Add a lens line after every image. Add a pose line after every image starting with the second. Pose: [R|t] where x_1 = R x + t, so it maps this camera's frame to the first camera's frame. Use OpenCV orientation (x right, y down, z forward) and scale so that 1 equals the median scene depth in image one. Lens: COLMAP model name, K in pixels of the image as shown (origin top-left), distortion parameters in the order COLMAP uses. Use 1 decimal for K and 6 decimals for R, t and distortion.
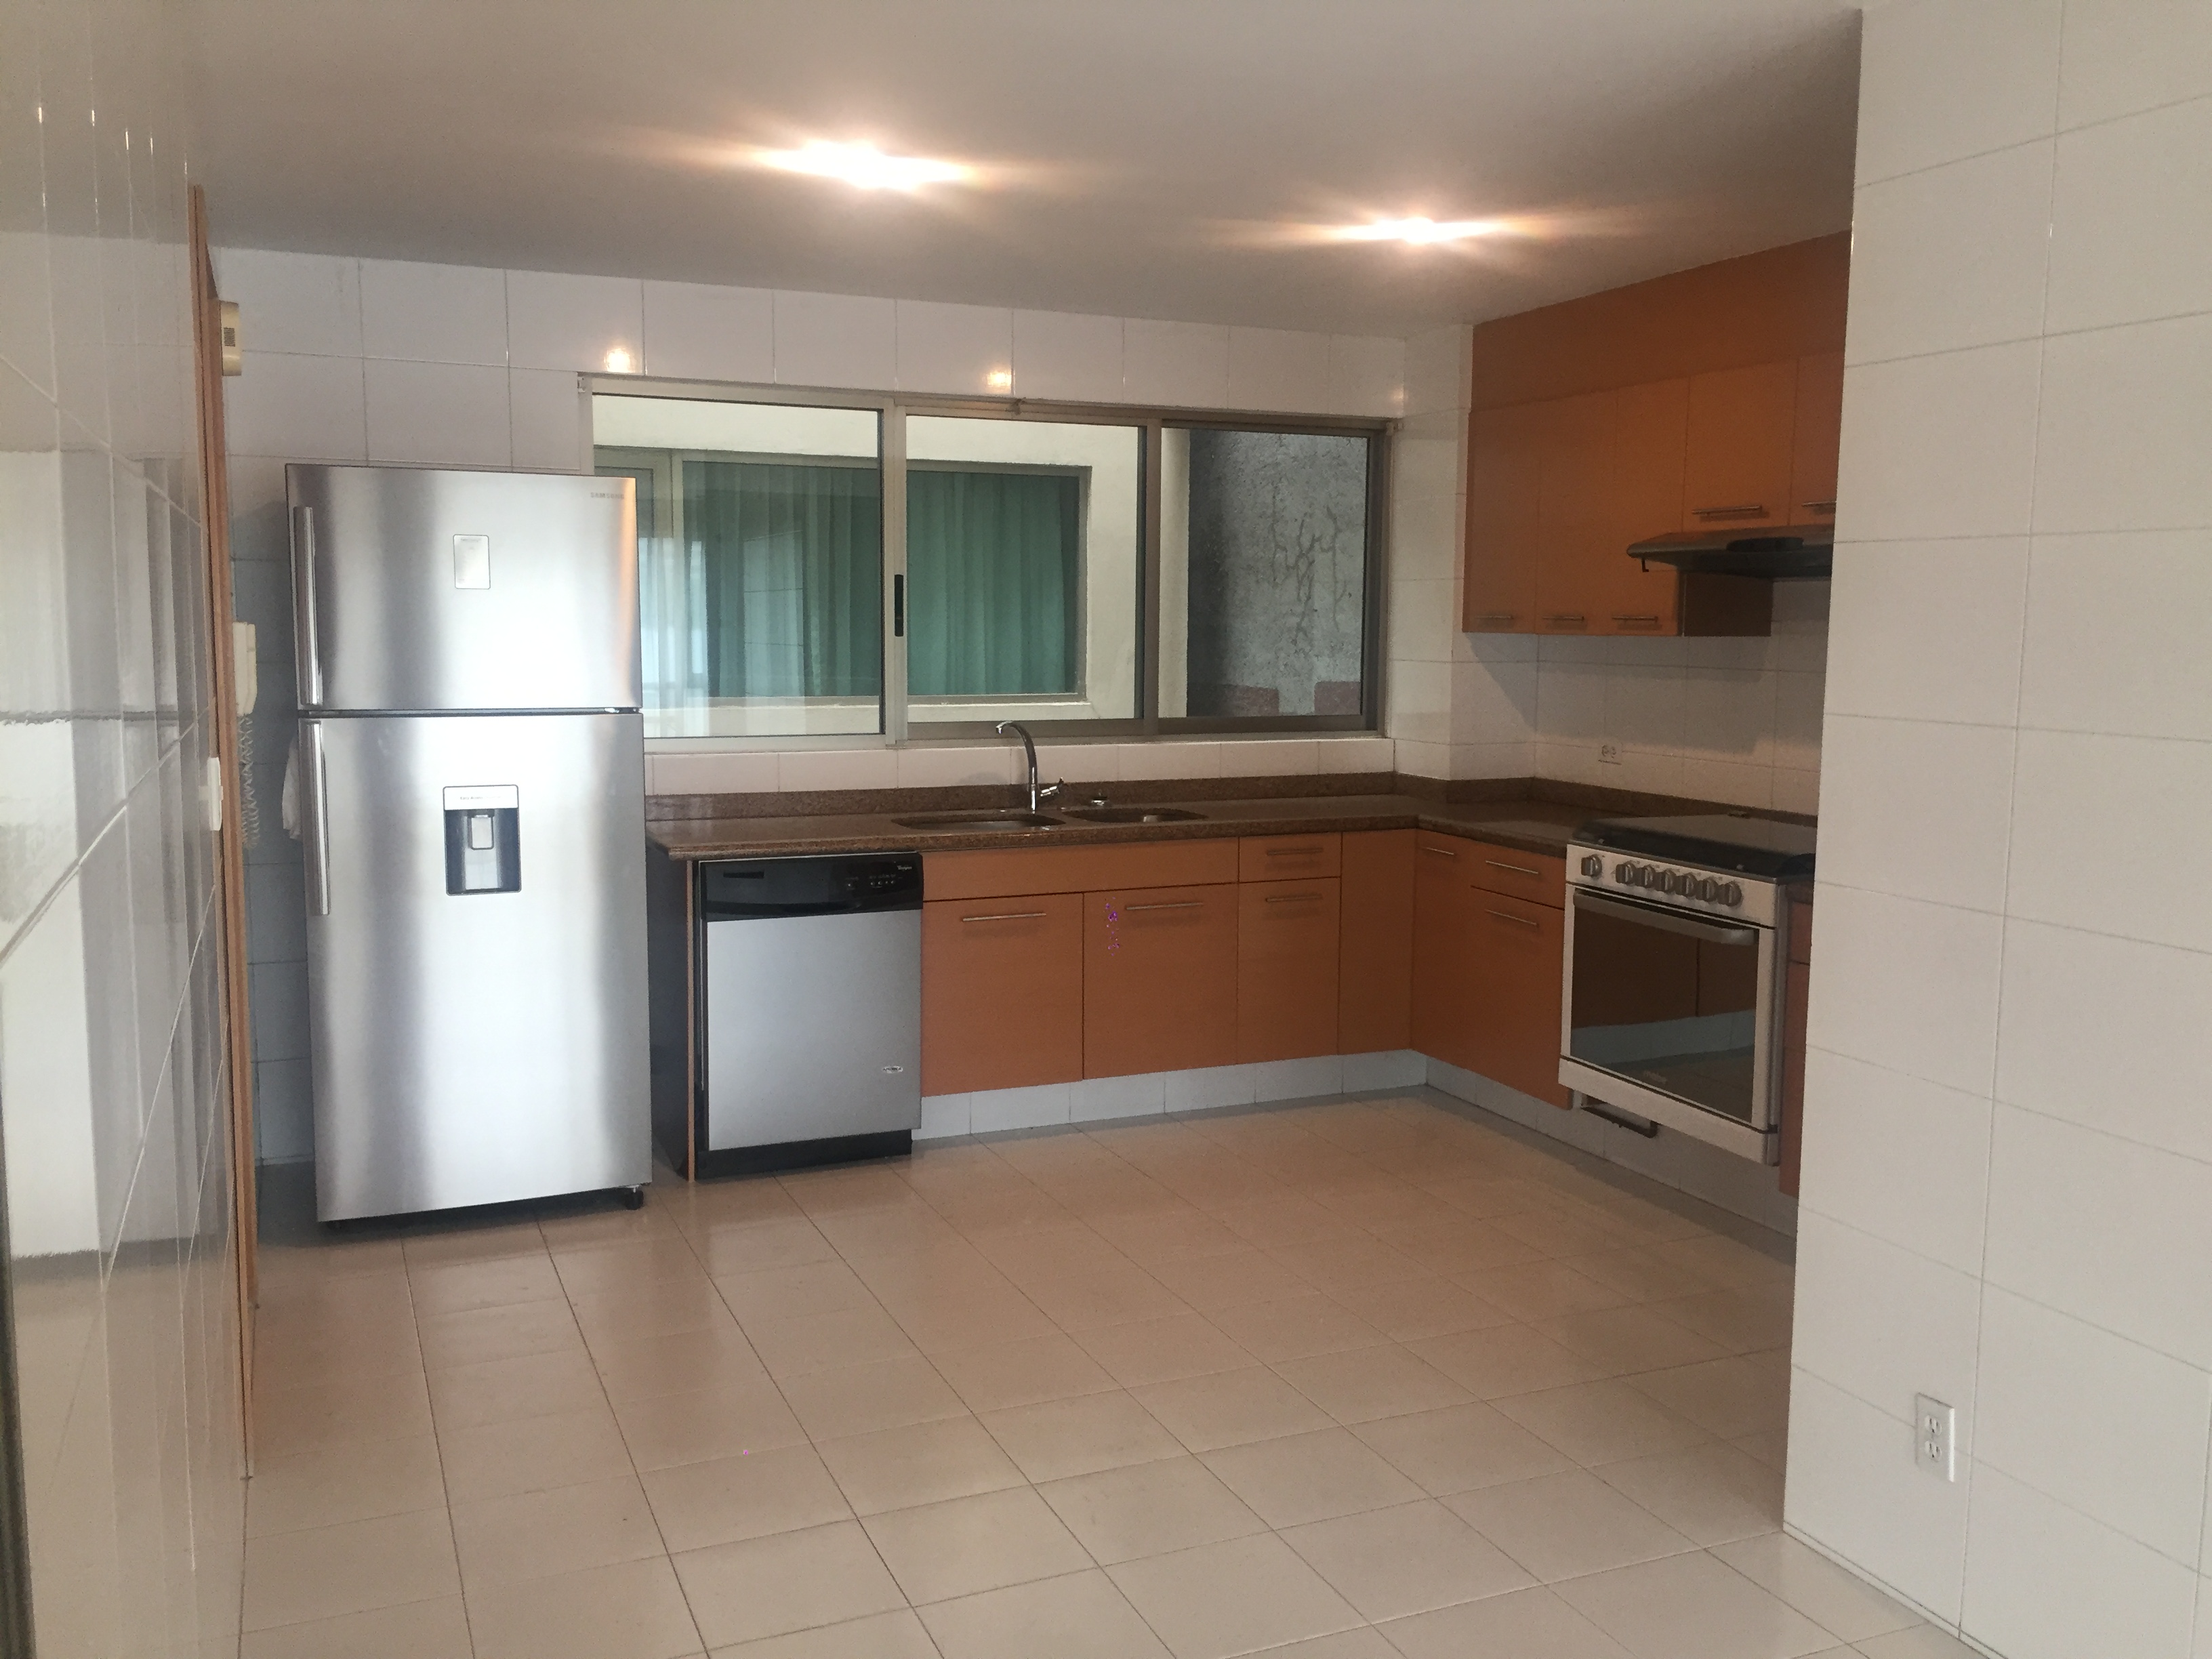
lens RADIAL K [[1891.9, 0, 1105.6], [0, 1891.9, 823.1], [0, 0, 1]] dist [0.076300, -0.094558]
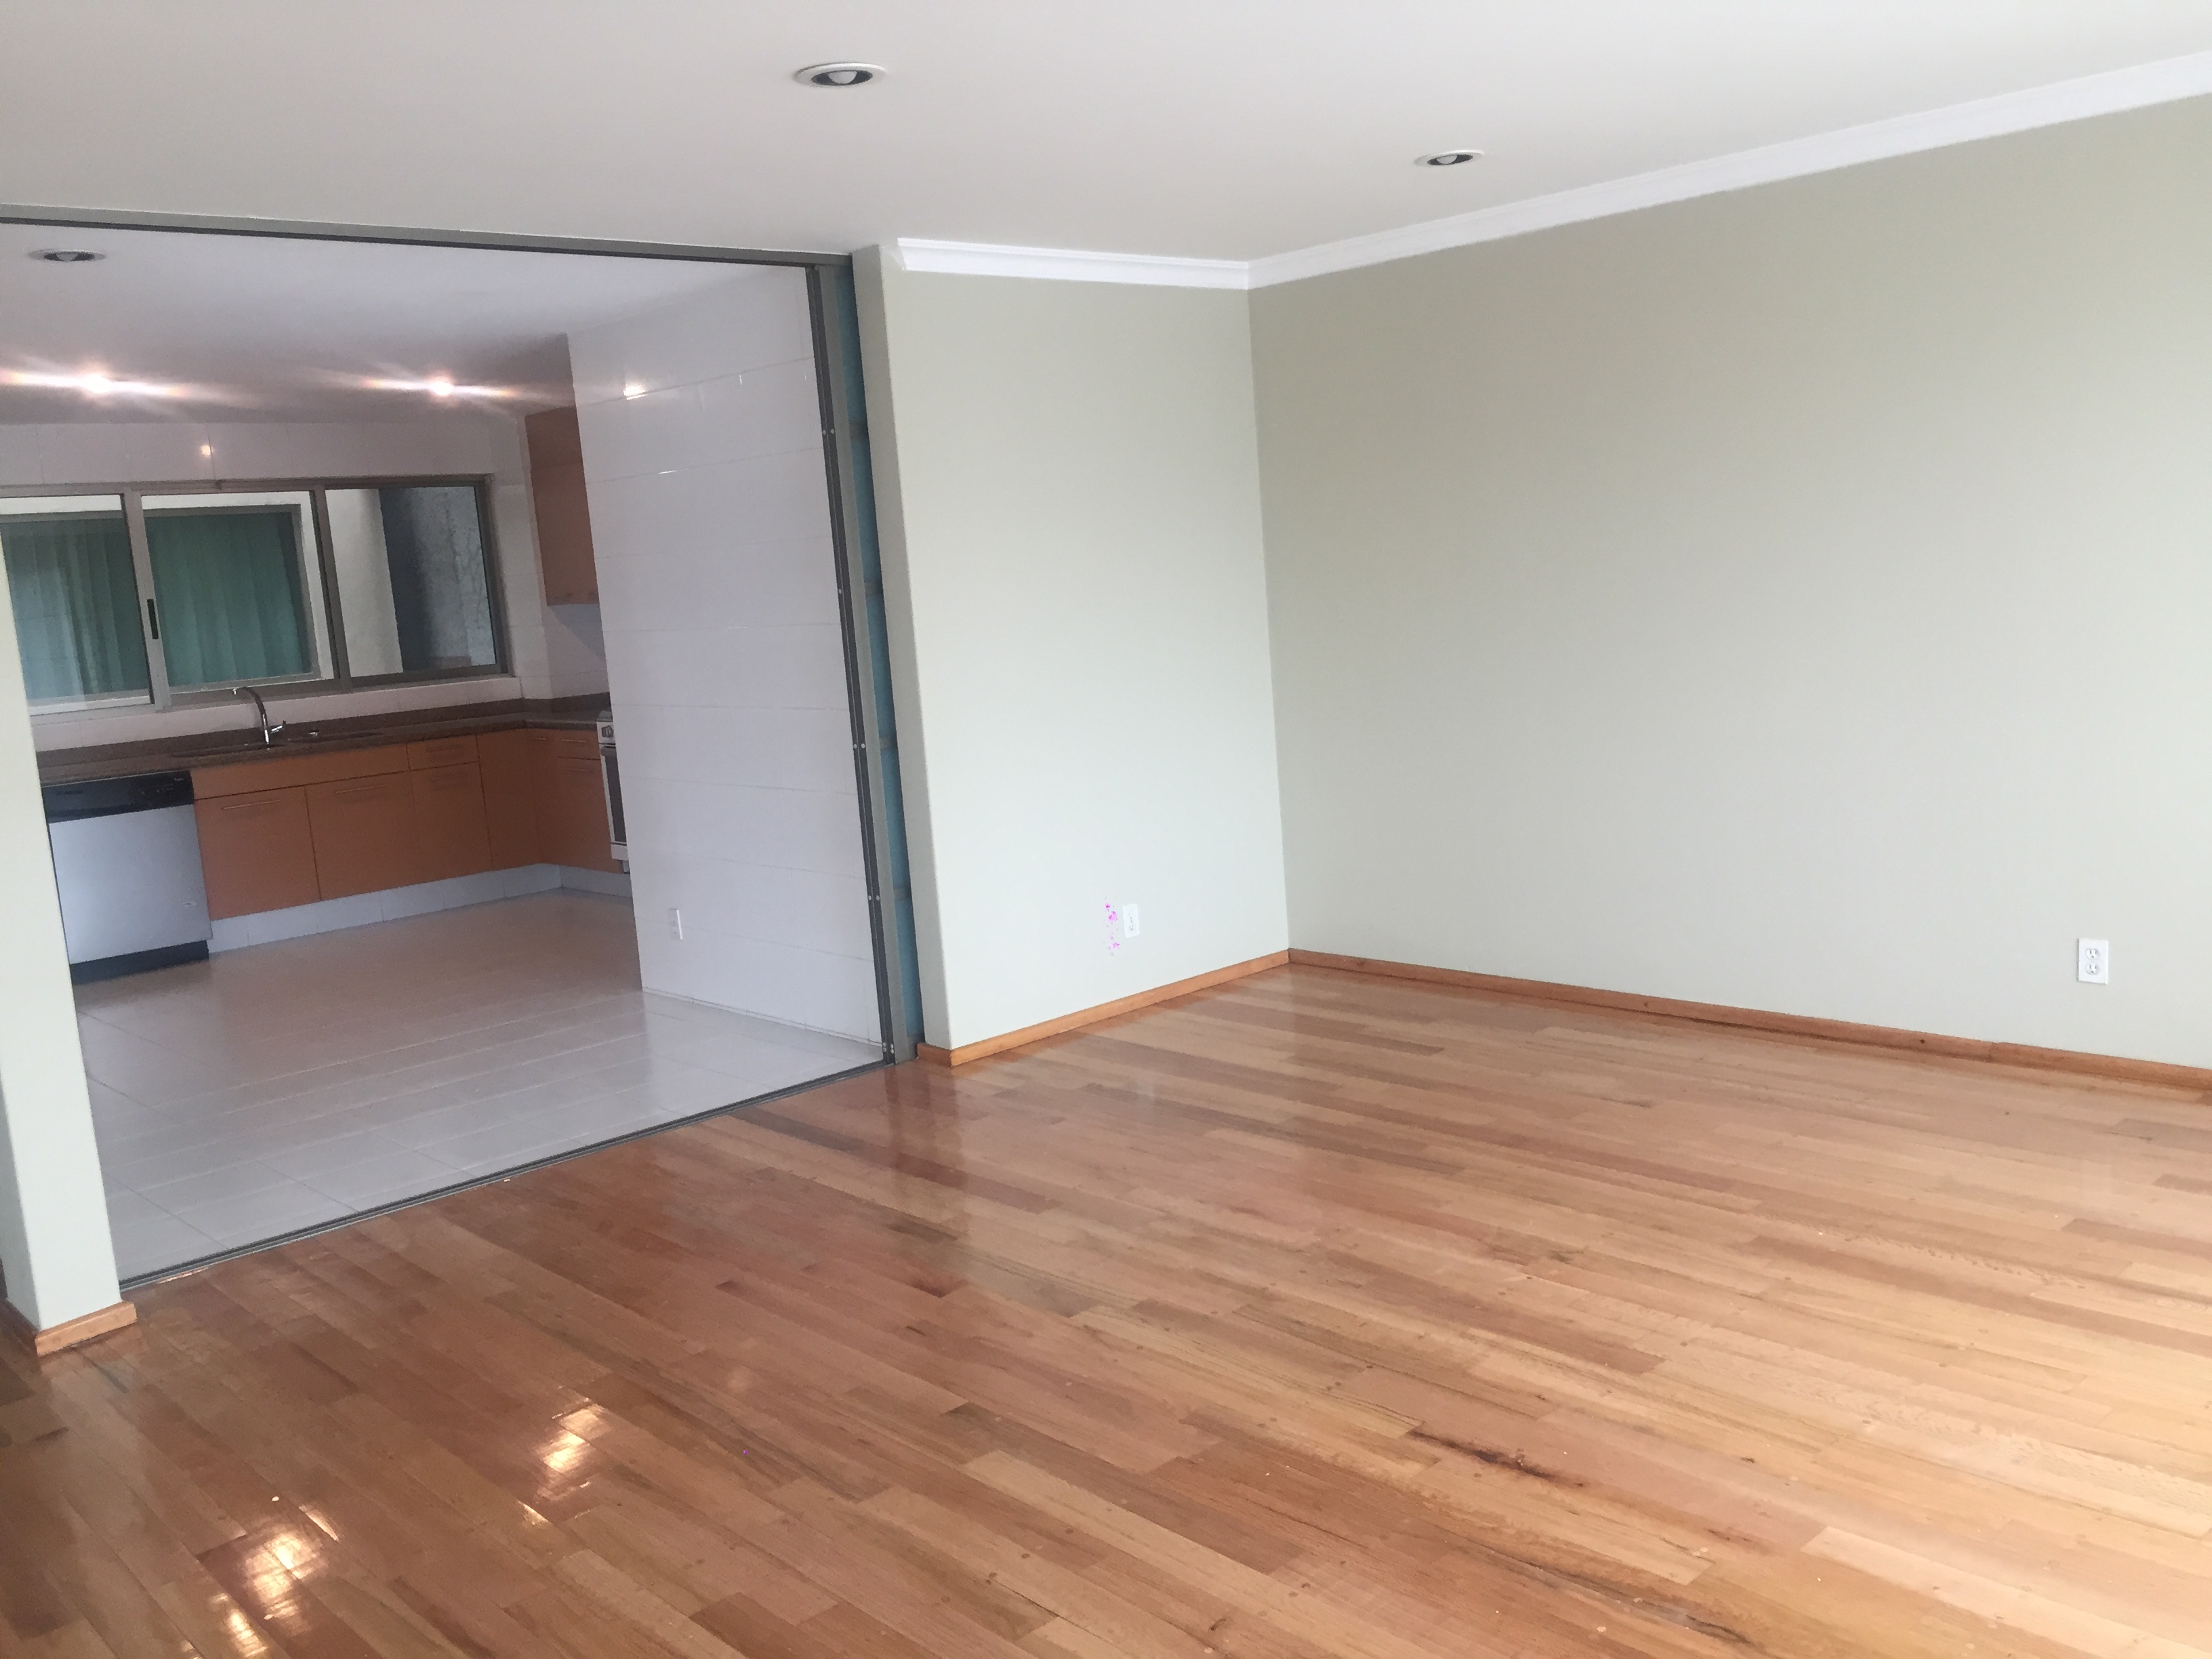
lens RADIAL K [[1891.9, 0, 1111.0], [0, 1891.9, 825.4], [0, 0, 1]] dist [0.076300, -0.094558]
pose [[0.936116, -0.125621, 0.328490, 0.084108], [0.119380, 0.992075, 0.039187, 0.080255], [-0.330809, 0.002532, 0.943694, -0.704210]]
